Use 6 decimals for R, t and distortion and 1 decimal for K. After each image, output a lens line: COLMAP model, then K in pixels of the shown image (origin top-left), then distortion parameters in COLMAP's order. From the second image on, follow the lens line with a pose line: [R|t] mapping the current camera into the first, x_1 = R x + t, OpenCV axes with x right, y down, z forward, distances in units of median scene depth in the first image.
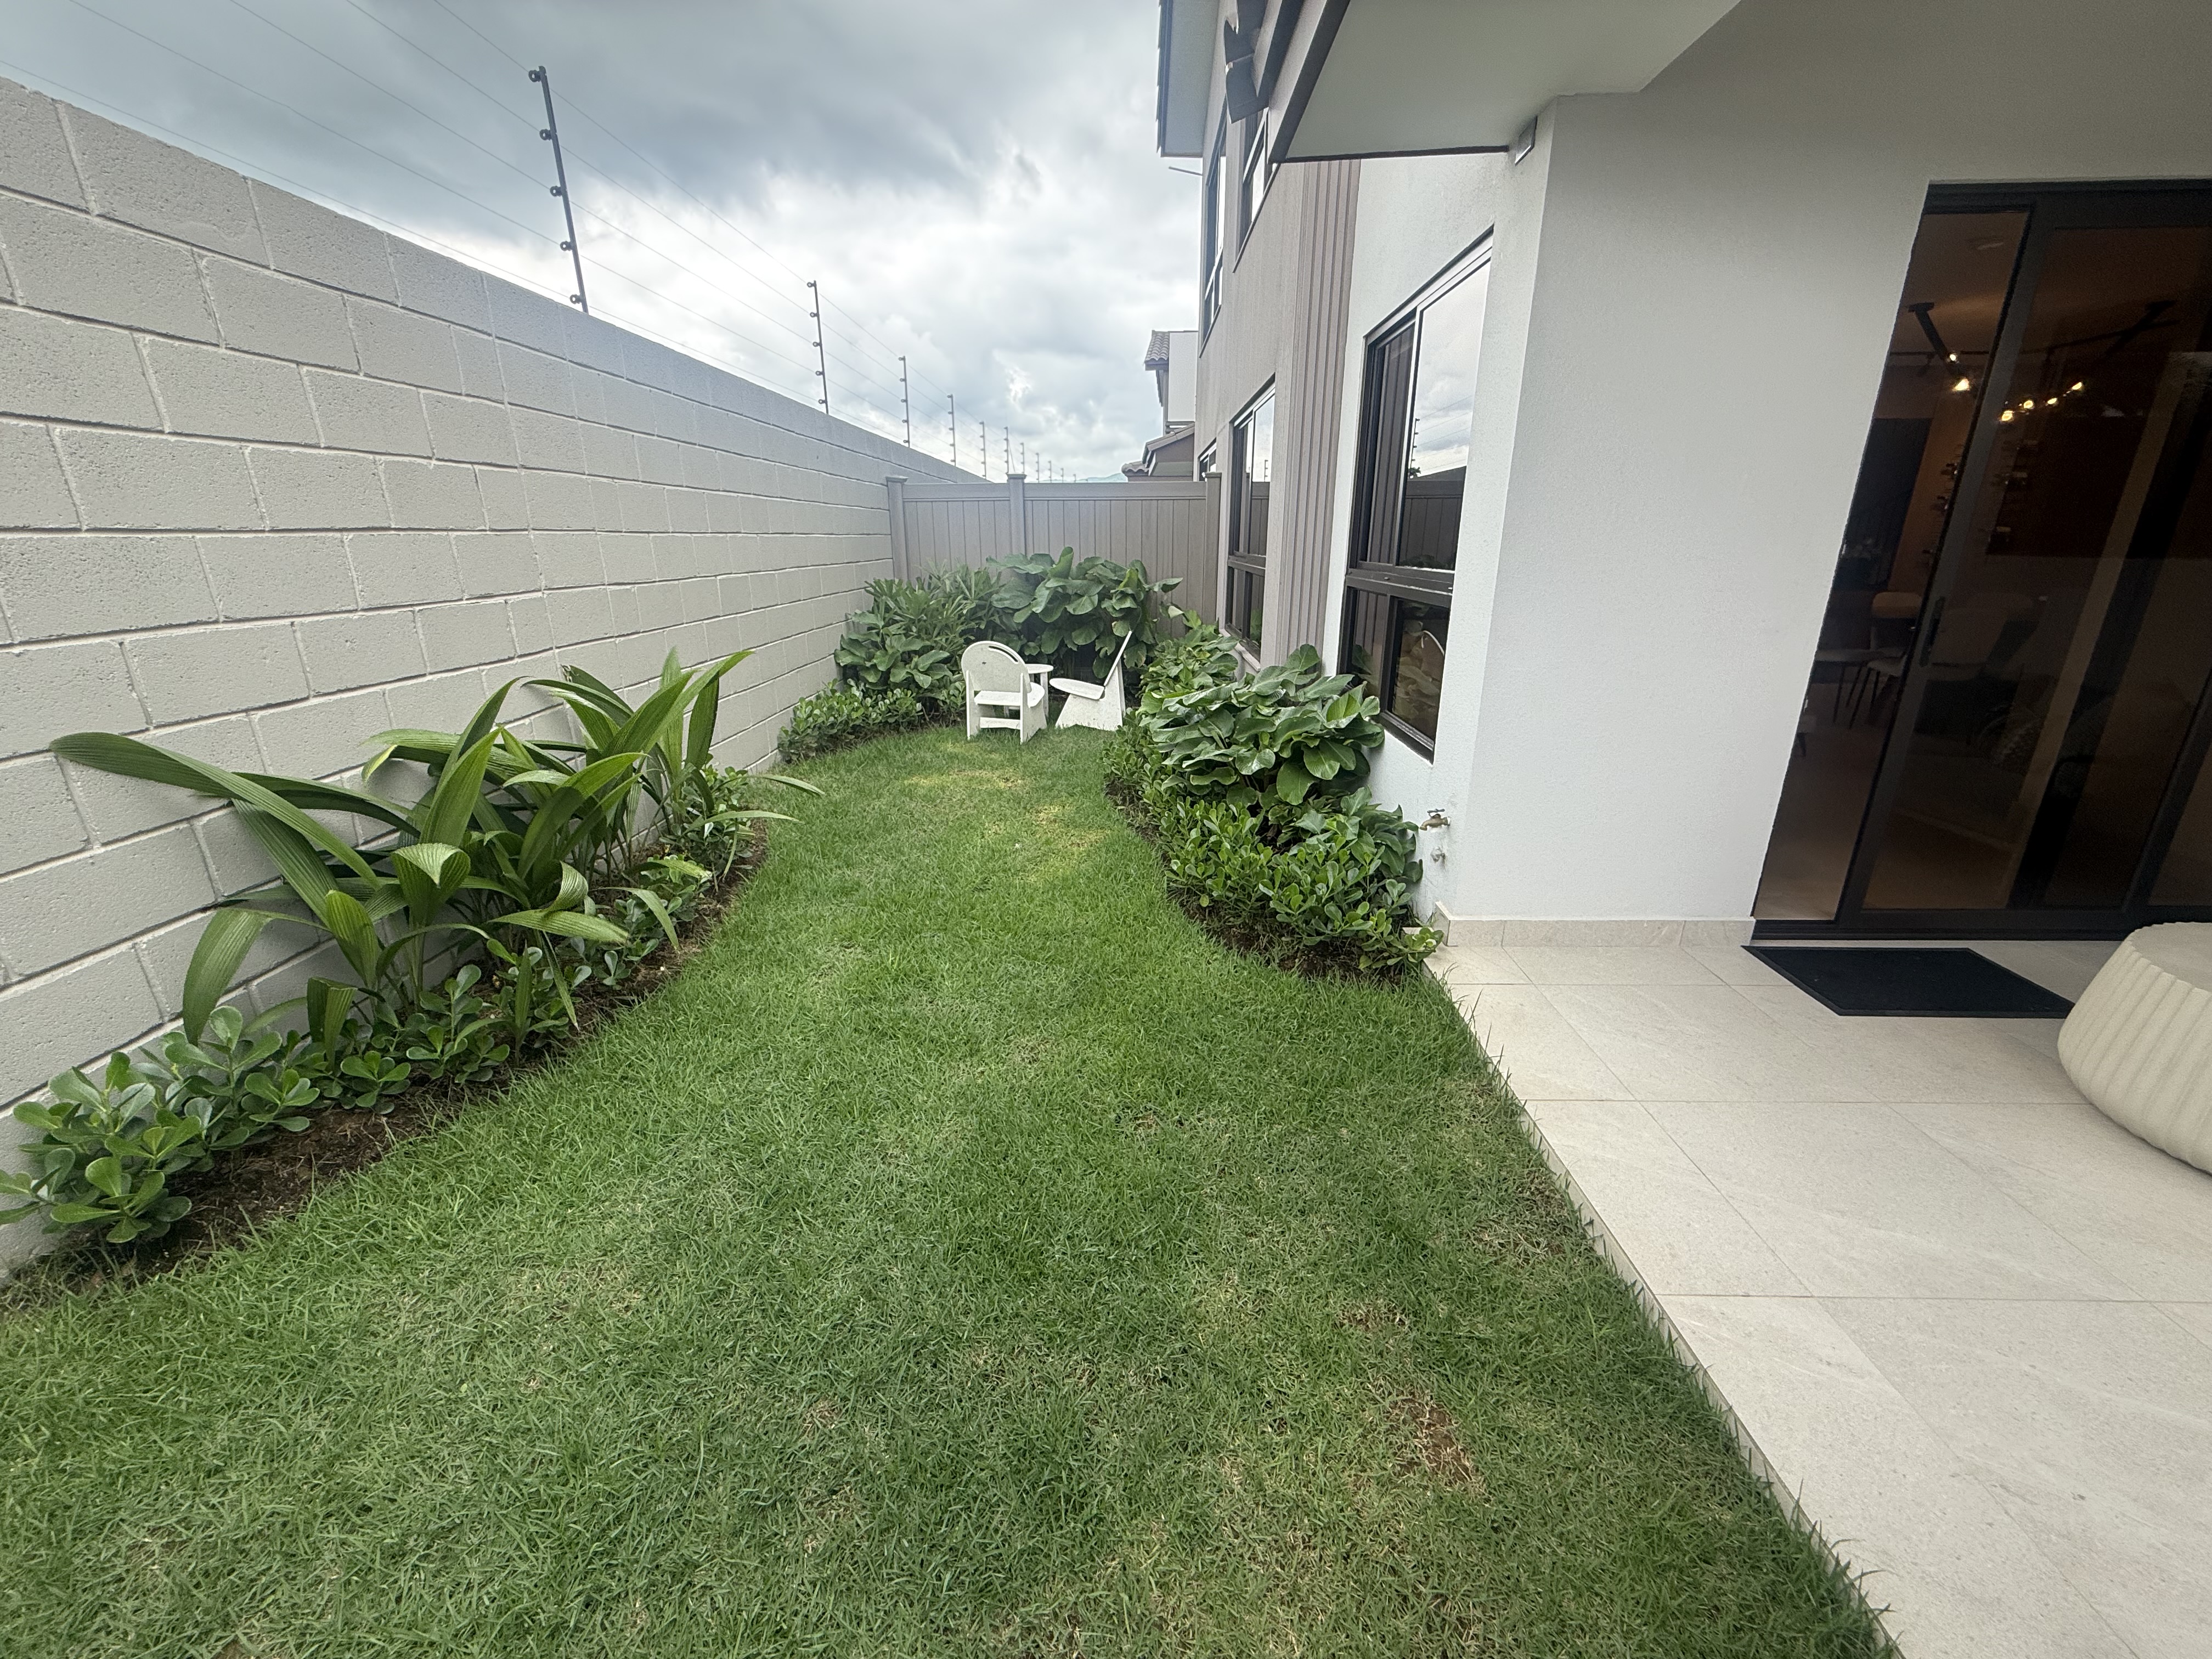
lens RADIAL K [[881.3, 0, 1100.6], [0, 881.3, 827.1], [0, 0, 1]] dist [0.000216, -0.000312]
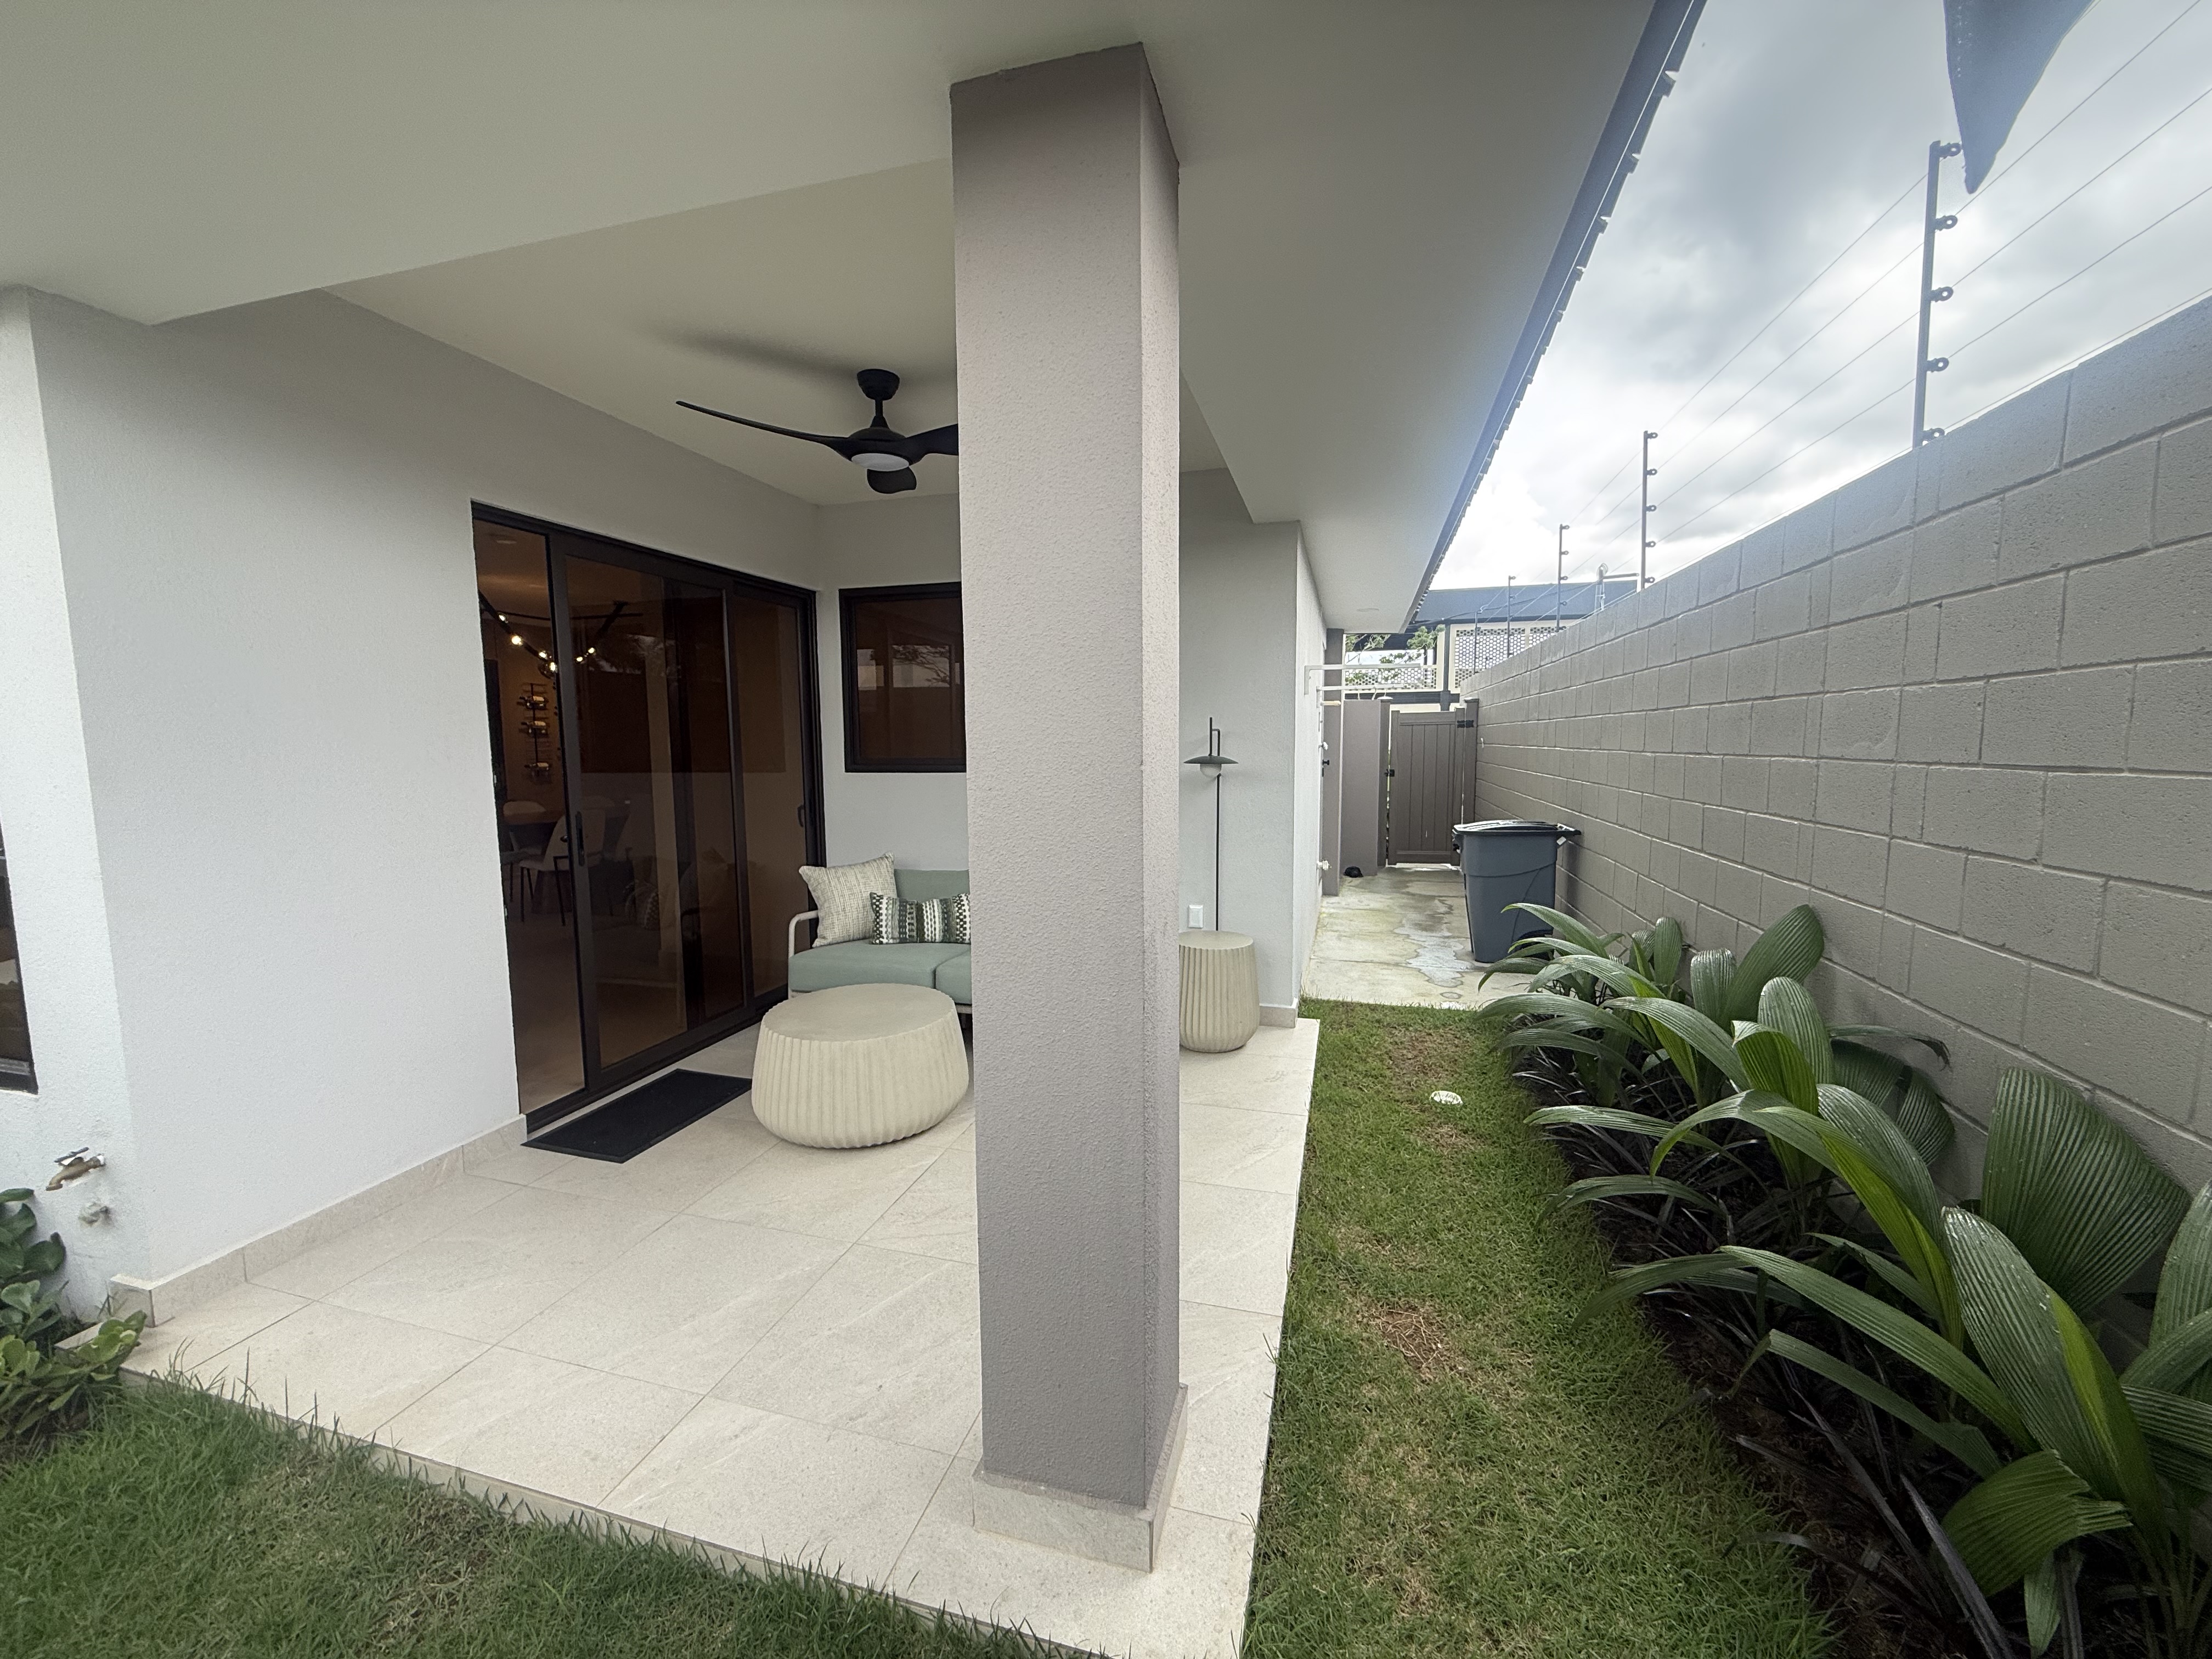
lens RADIAL K [[881.3, 0, 1102.5], [0, 881.3, 830.9], [0, 0, 1]] dist [0.000216, -0.000312]
pose [[0.247431, -0.097624, 0.963975, -0.066684], [0.309576, 0.950726, 0.016821, -0.021776], [-0.918118, 0.294262, 0.265461, -0.011037]]
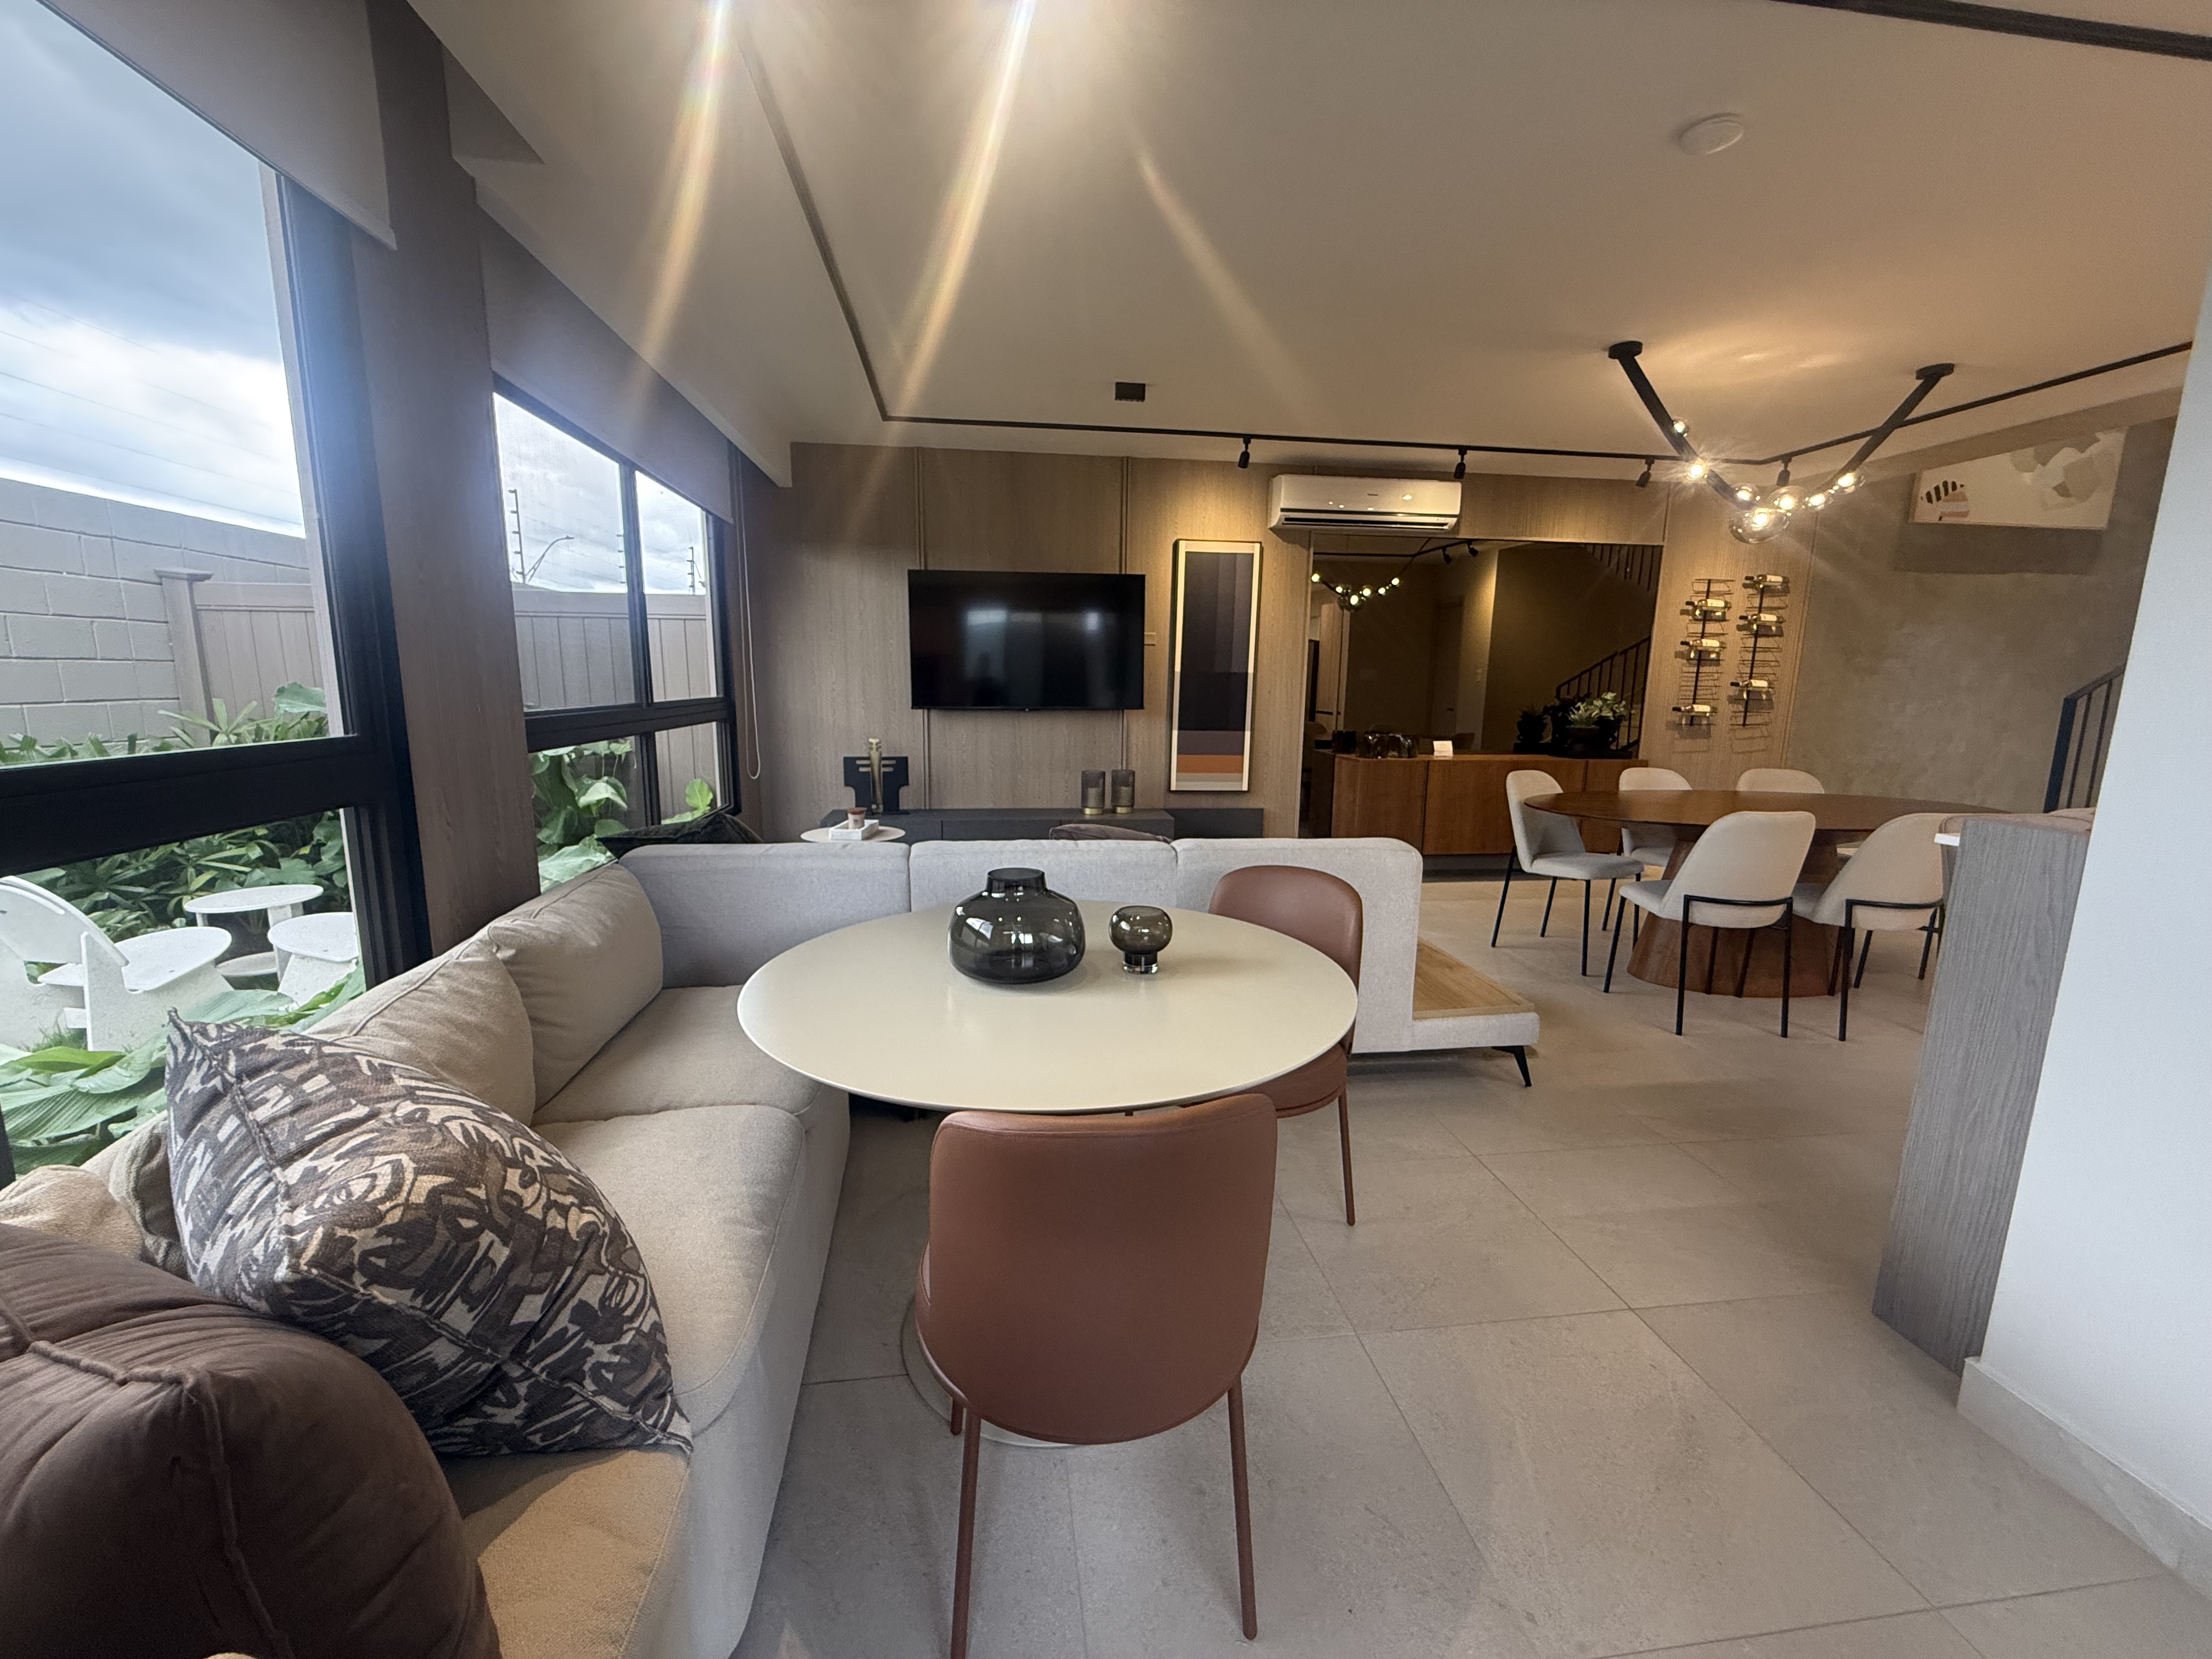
lens RADIAL K [[881.3, 0, 1105.4], [0, 881.3, 825.6], [0, 0, 1]] dist [0.000216, -0.000312]
pose [[0.986663, -0.009715, 0.162488, 0.779407], [0.034046, 0.988455, -0.147640, -0.283604], [-0.159177, 0.151203, 0.975602, 0.841062]]
